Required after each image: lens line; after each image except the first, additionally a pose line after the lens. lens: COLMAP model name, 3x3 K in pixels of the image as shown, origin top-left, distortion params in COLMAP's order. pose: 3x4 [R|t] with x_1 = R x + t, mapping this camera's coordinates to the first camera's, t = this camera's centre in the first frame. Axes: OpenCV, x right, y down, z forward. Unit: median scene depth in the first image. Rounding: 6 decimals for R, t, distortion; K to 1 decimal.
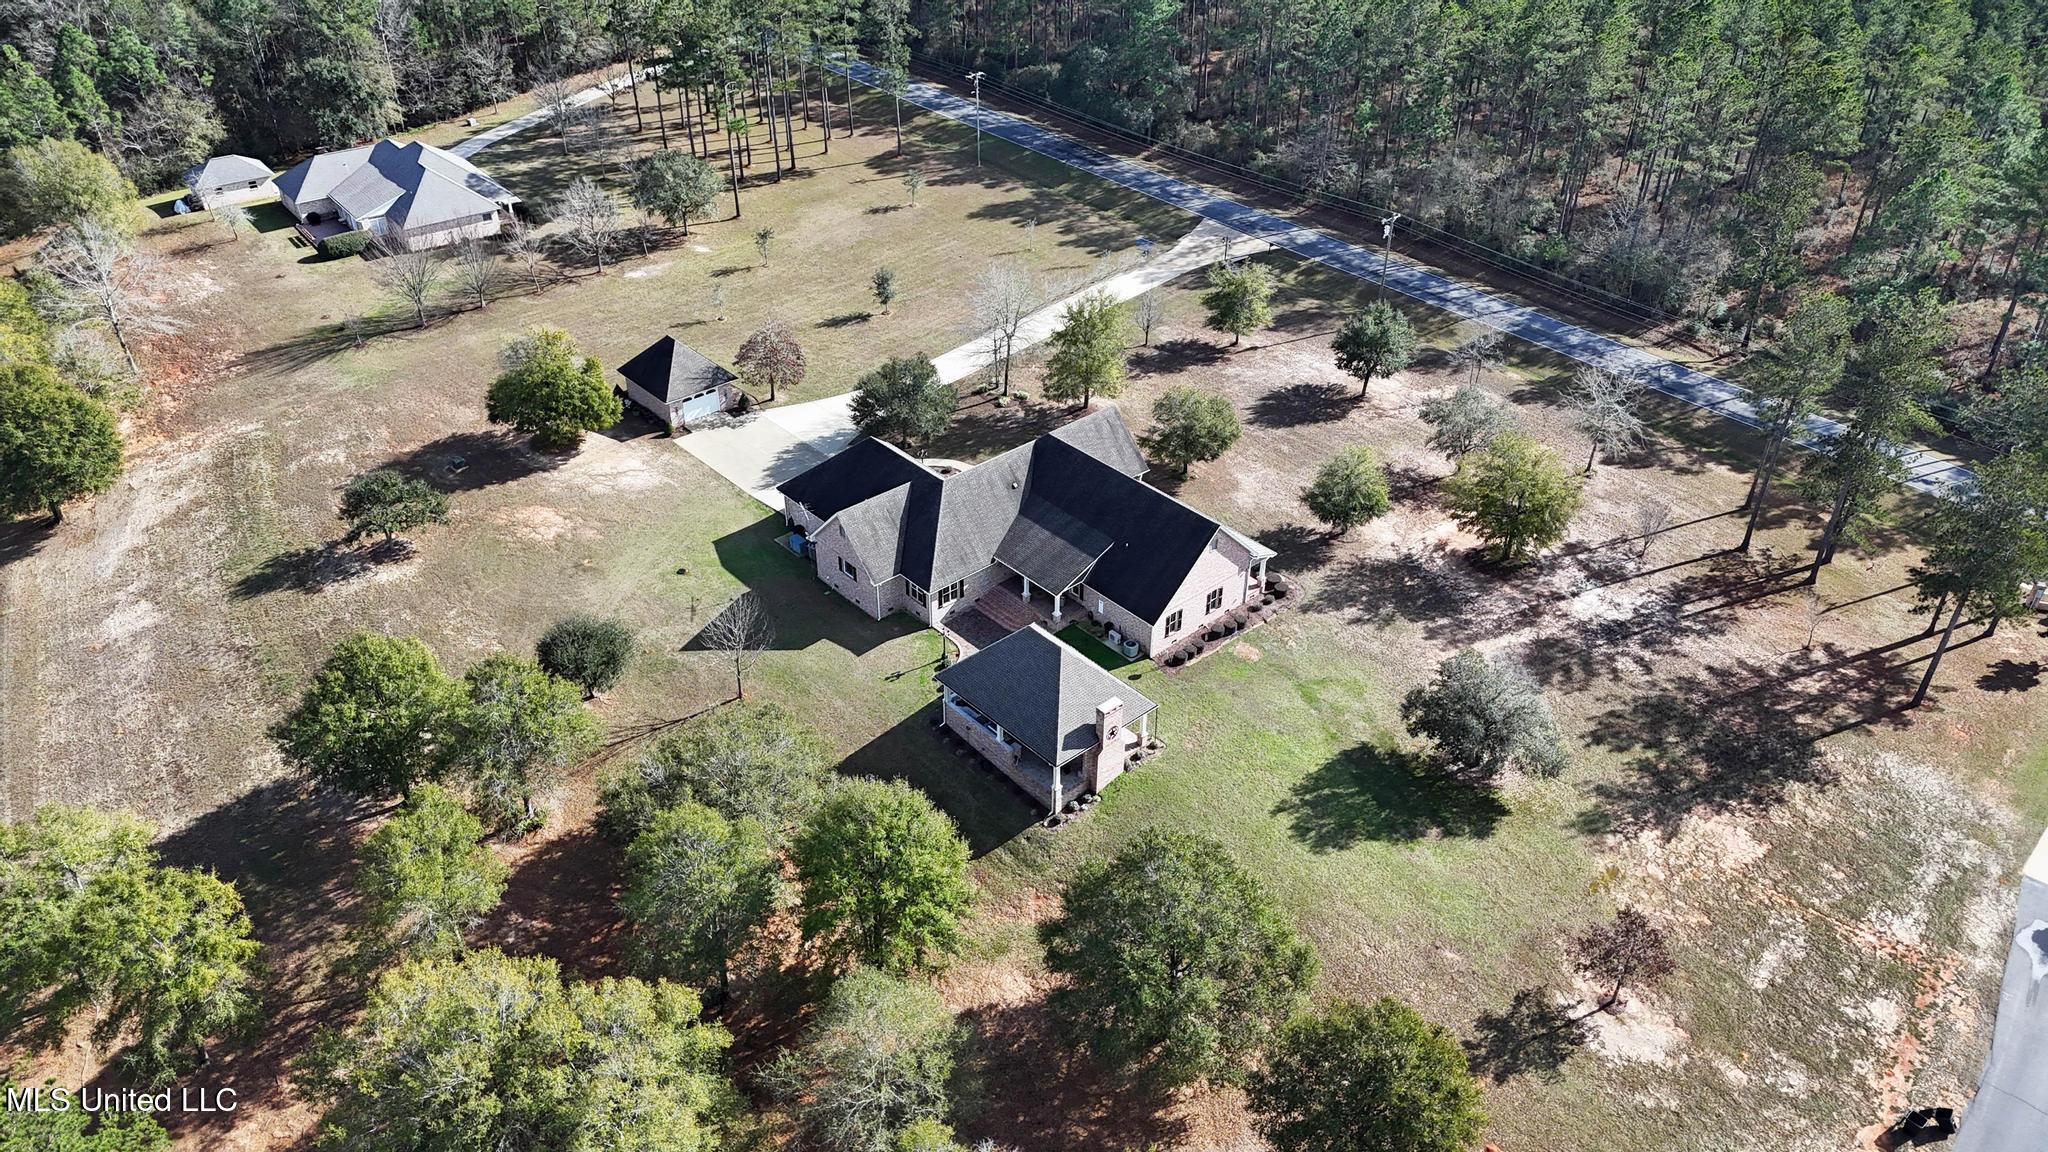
lens RADIAL K [[1503.4, 0, 1029.6], [0, 1503.4, 574.0], [0, 0, 1]] dist [0.064105, -0.050318]
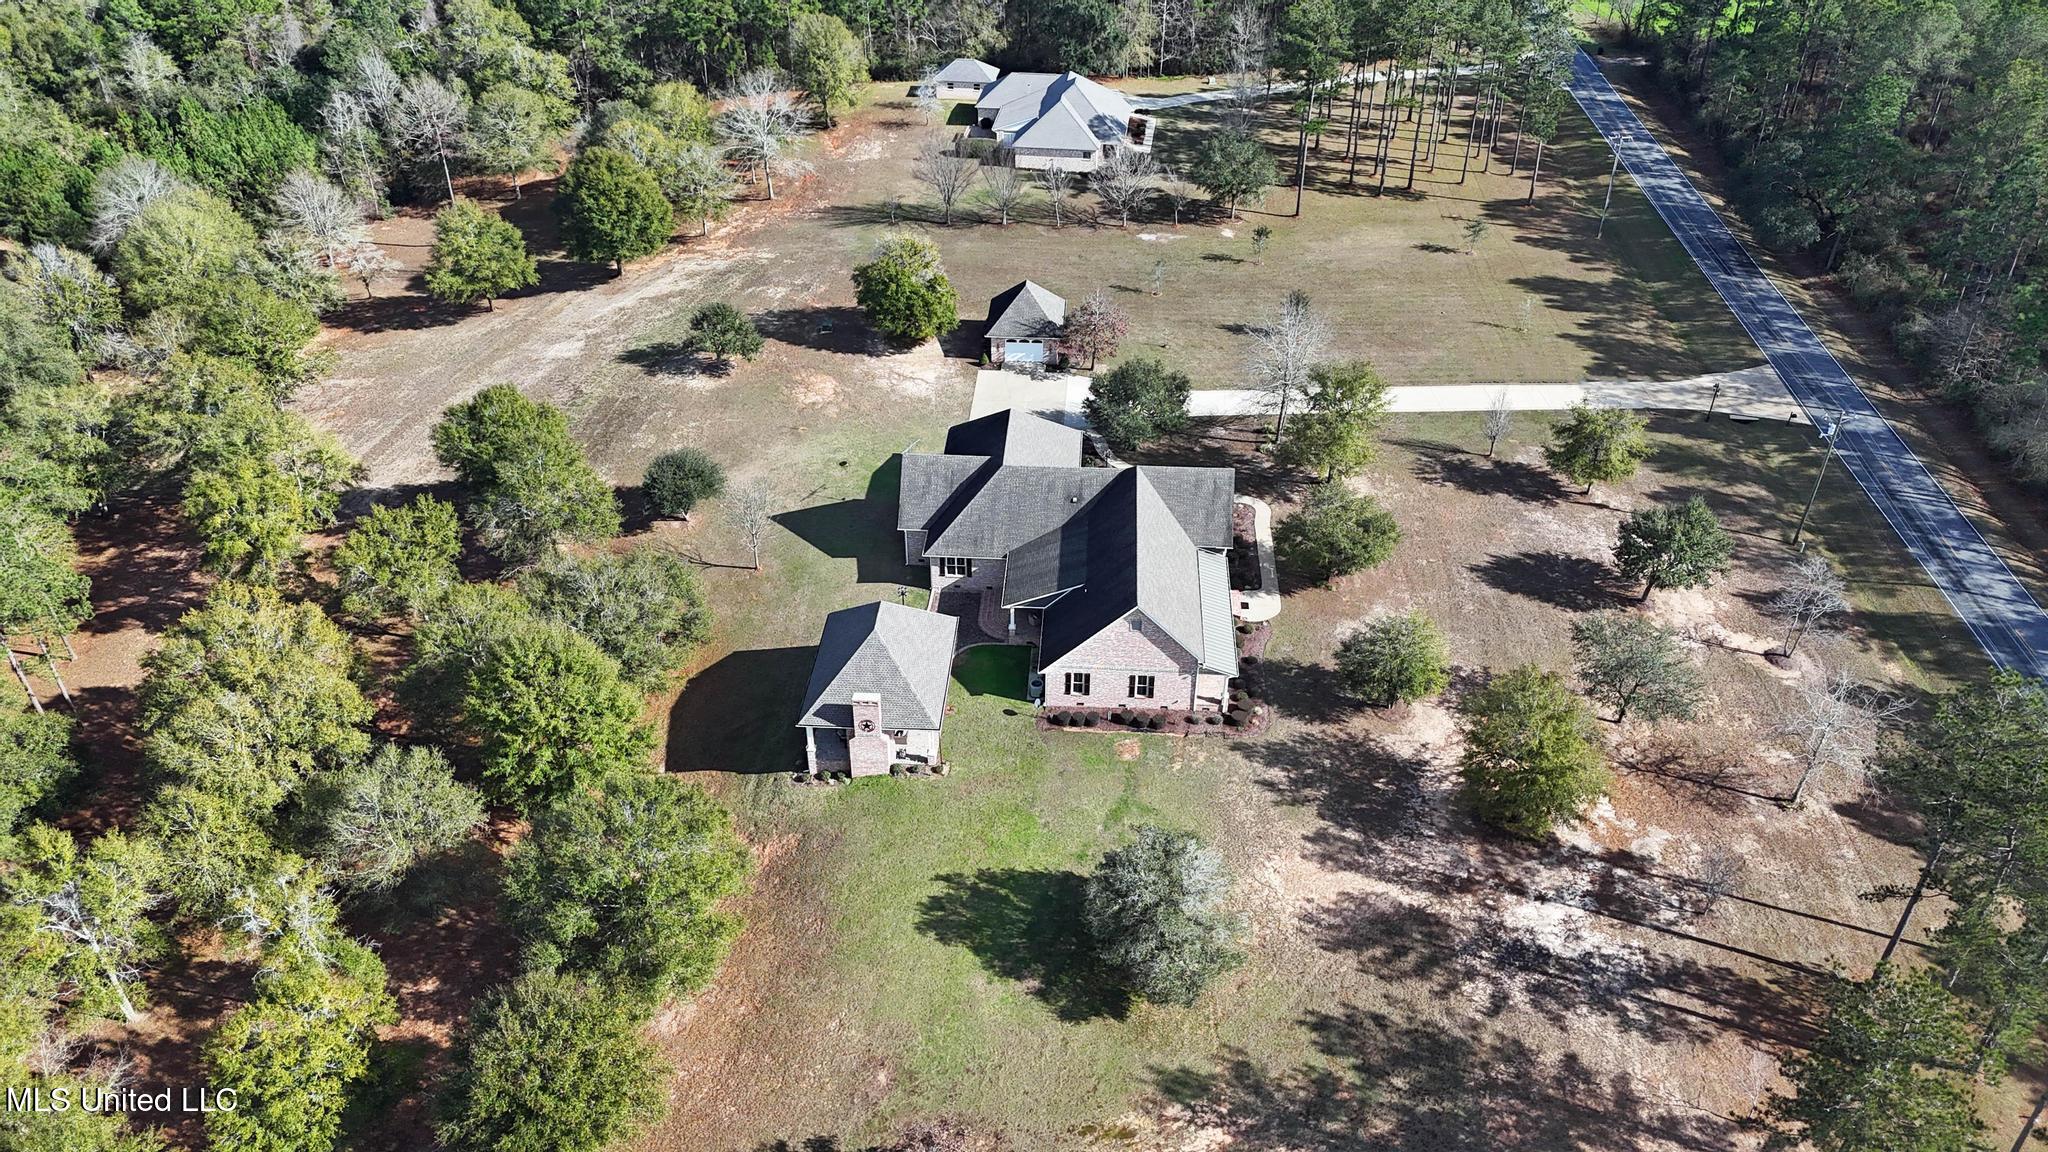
lens RADIAL K [[1503.4, 0, 1023.6], [0, 1503.4, 583.5], [0, 0, 1]] dist [0.064105, -0.050318]
pose [[0.703436, 0.401864, -0.586245, 0.546408], [-0.399114, 0.905833, 0.142041, -0.131794], [0.588121, 0.134061, 0.797585, 0.204833]]
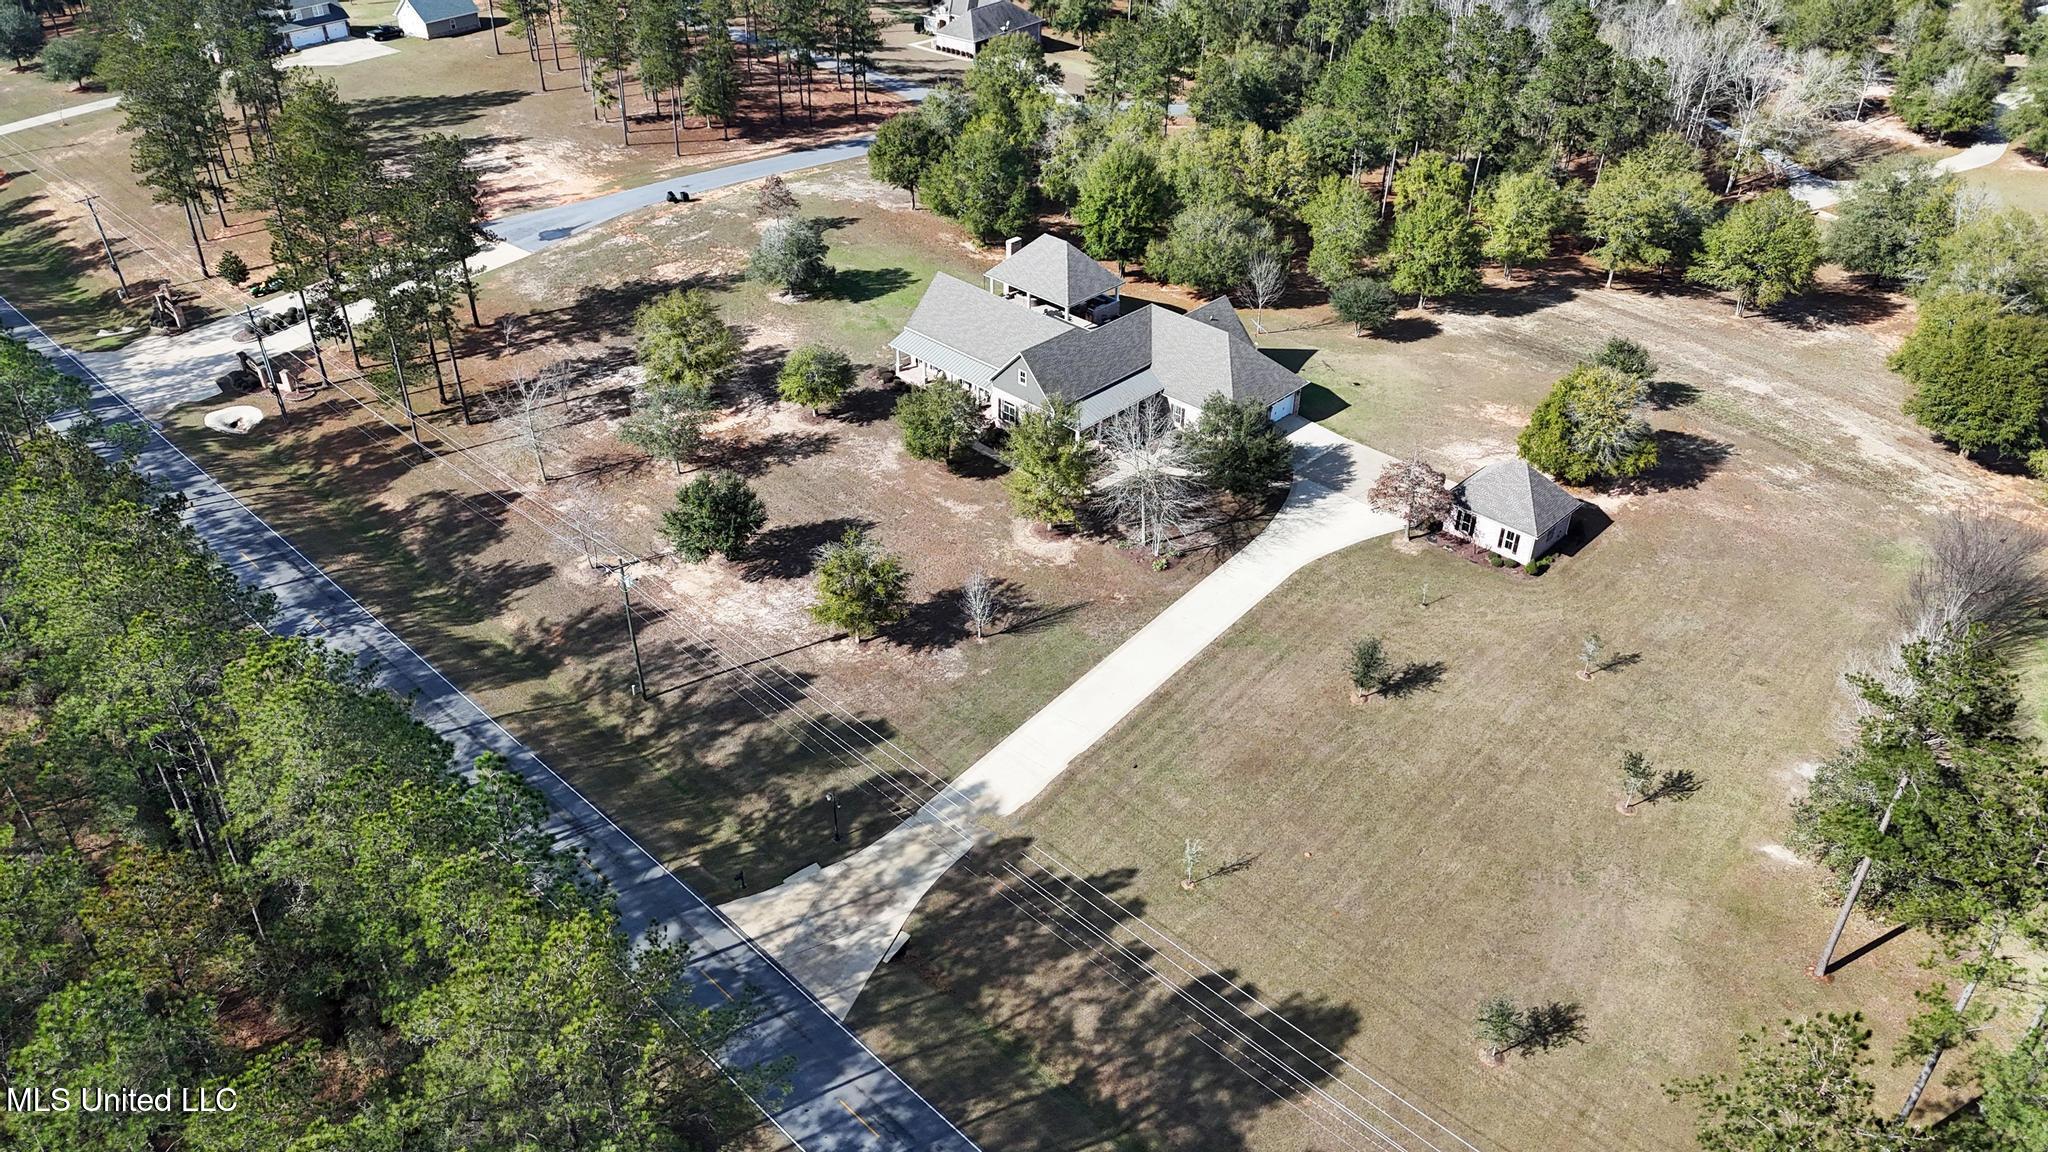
lens RADIAL K [[1503.4, 0, 1026.7], [0, 1503.4, 573.9], [0, 0, 1]] dist [0.064105, -0.050318]
pose [[-0.997235, 0.027074, -0.069206, 0.134970], [-0.054267, 0.370914, 0.927080, -1.091442], [0.050769, 0.928273, -0.368419, 1.590941]]
